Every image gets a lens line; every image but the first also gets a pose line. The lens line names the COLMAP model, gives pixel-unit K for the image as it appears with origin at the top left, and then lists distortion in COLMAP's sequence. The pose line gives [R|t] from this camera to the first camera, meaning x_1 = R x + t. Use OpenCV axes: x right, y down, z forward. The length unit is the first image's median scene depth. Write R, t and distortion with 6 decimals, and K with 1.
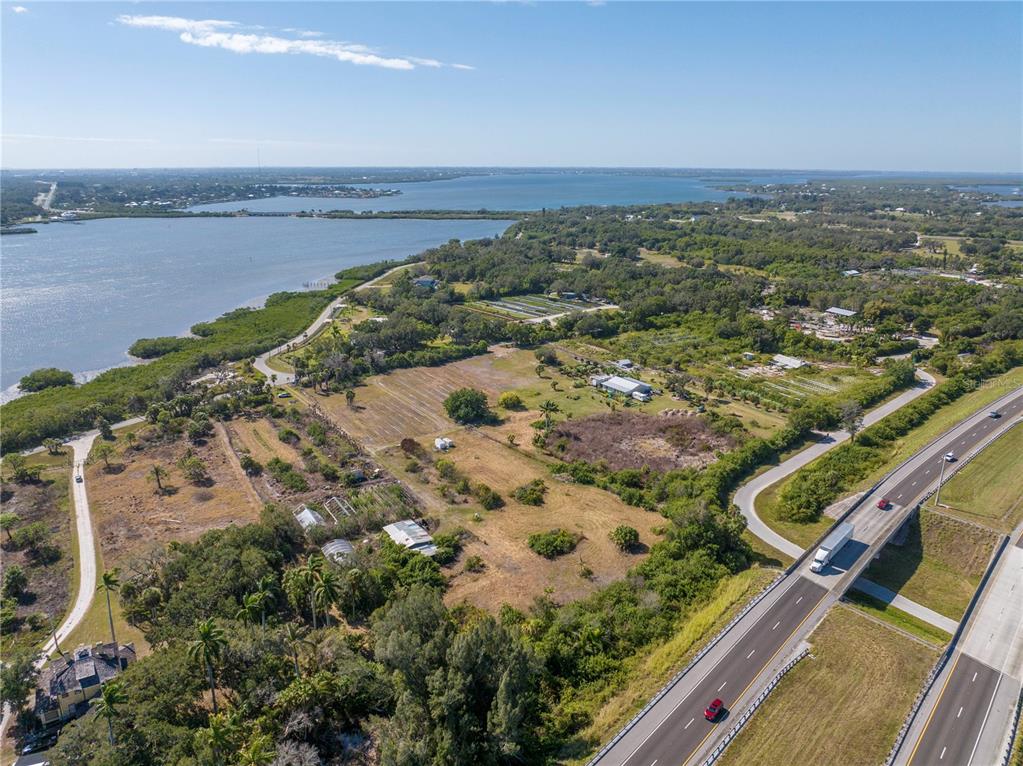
lens RADIAL K [[718.3, 0, 506.3], [0, 718.3, 381.5], [0, 0, 1]] dist [-0.049657, 0.022271]
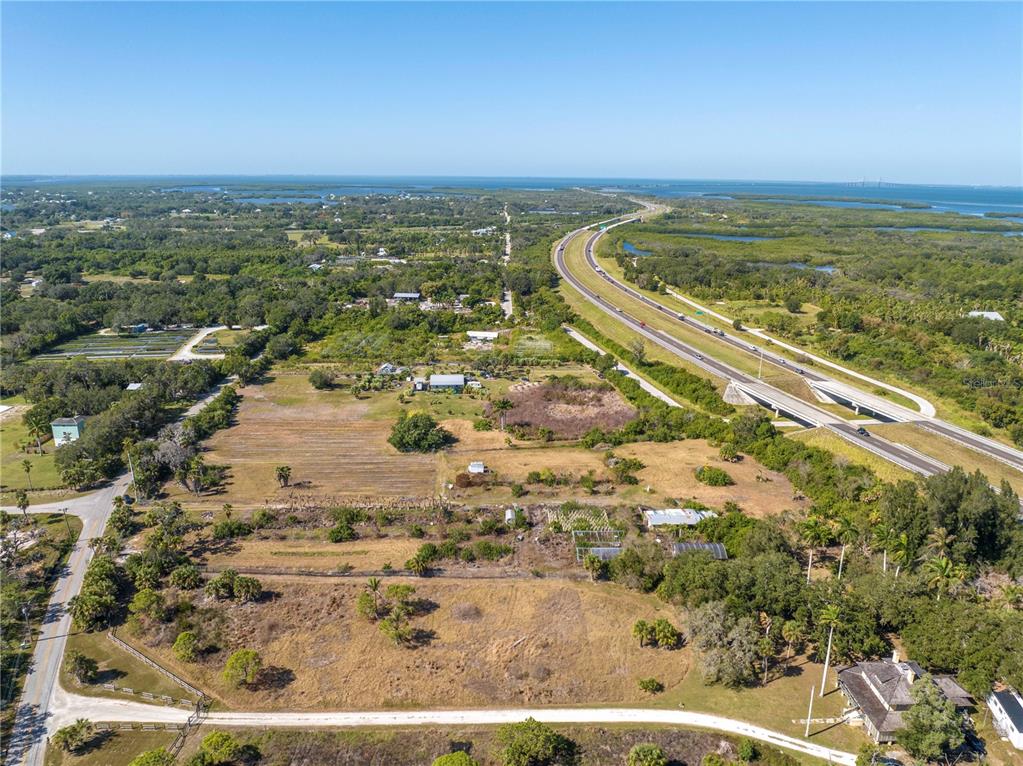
lens RADIAL K [[718.3, 0, 511.0], [0, 718.3, 382.4], [0, 0, 1]] dist [-0.049657, 0.022271]
pose [[0.502645, -0.245219, 0.828984, -0.149431], [0.238516, 0.961044, 0.139662, -0.026335], [-0.830938, 0.127525, 0.541553, 0.078279]]
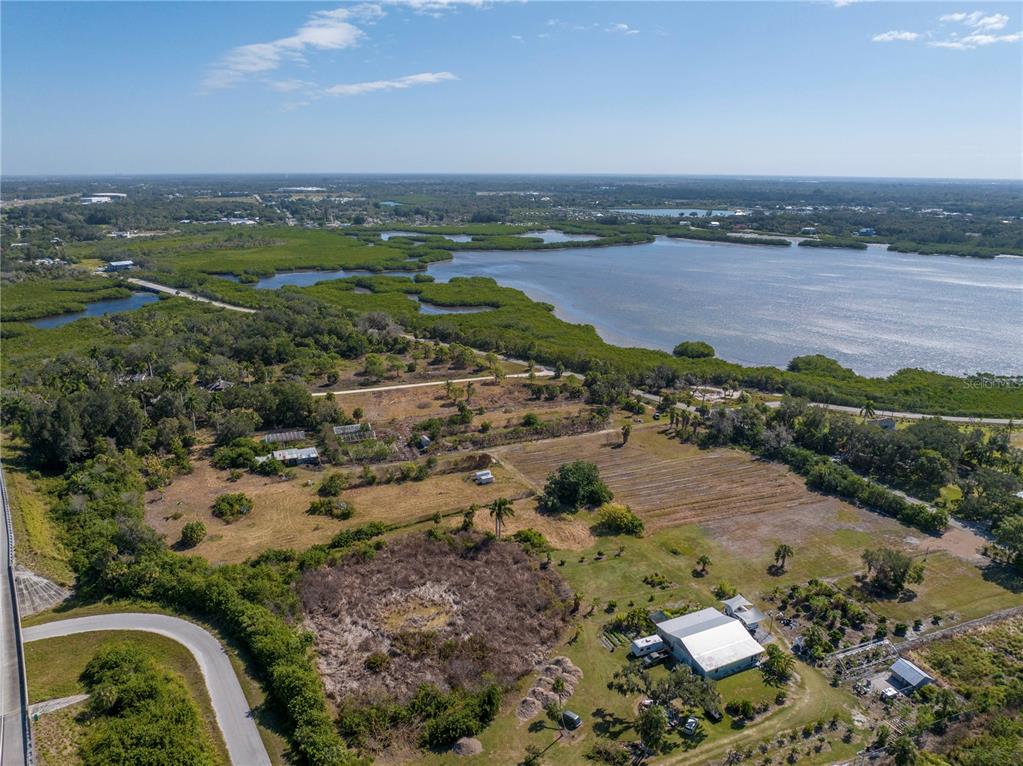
lens RADIAL K [[718.3, 0, 513.0], [0, 718.3, 381.9], [0, 0, 1]] dist [-0.049657, 0.022271]
pose [[-0.185189, 0.274829, -0.943490, 0.132589], [-0.289496, 0.902234, 0.319634, -0.058482], [0.939094, 0.332330, -0.087522, 0.192900]]
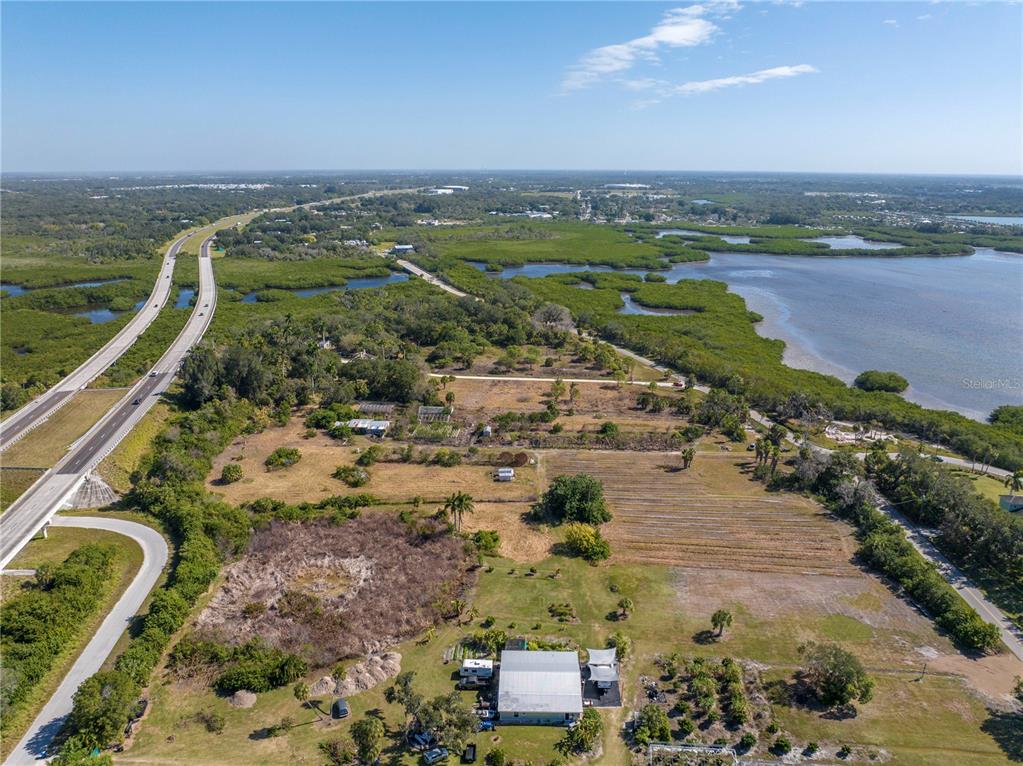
lens RADIAL K [[718.3, 0, 512.9], [0, 718.3, 383.0], [0, 0, 1]] dist [-0.049657, 0.022271]
pose [[-0.599417, 0.227202, -0.767515, 0.104639], [-0.236357, 0.865872, 0.440909, -0.075182], [0.764745, 0.445696, -0.465318, 0.247908]]
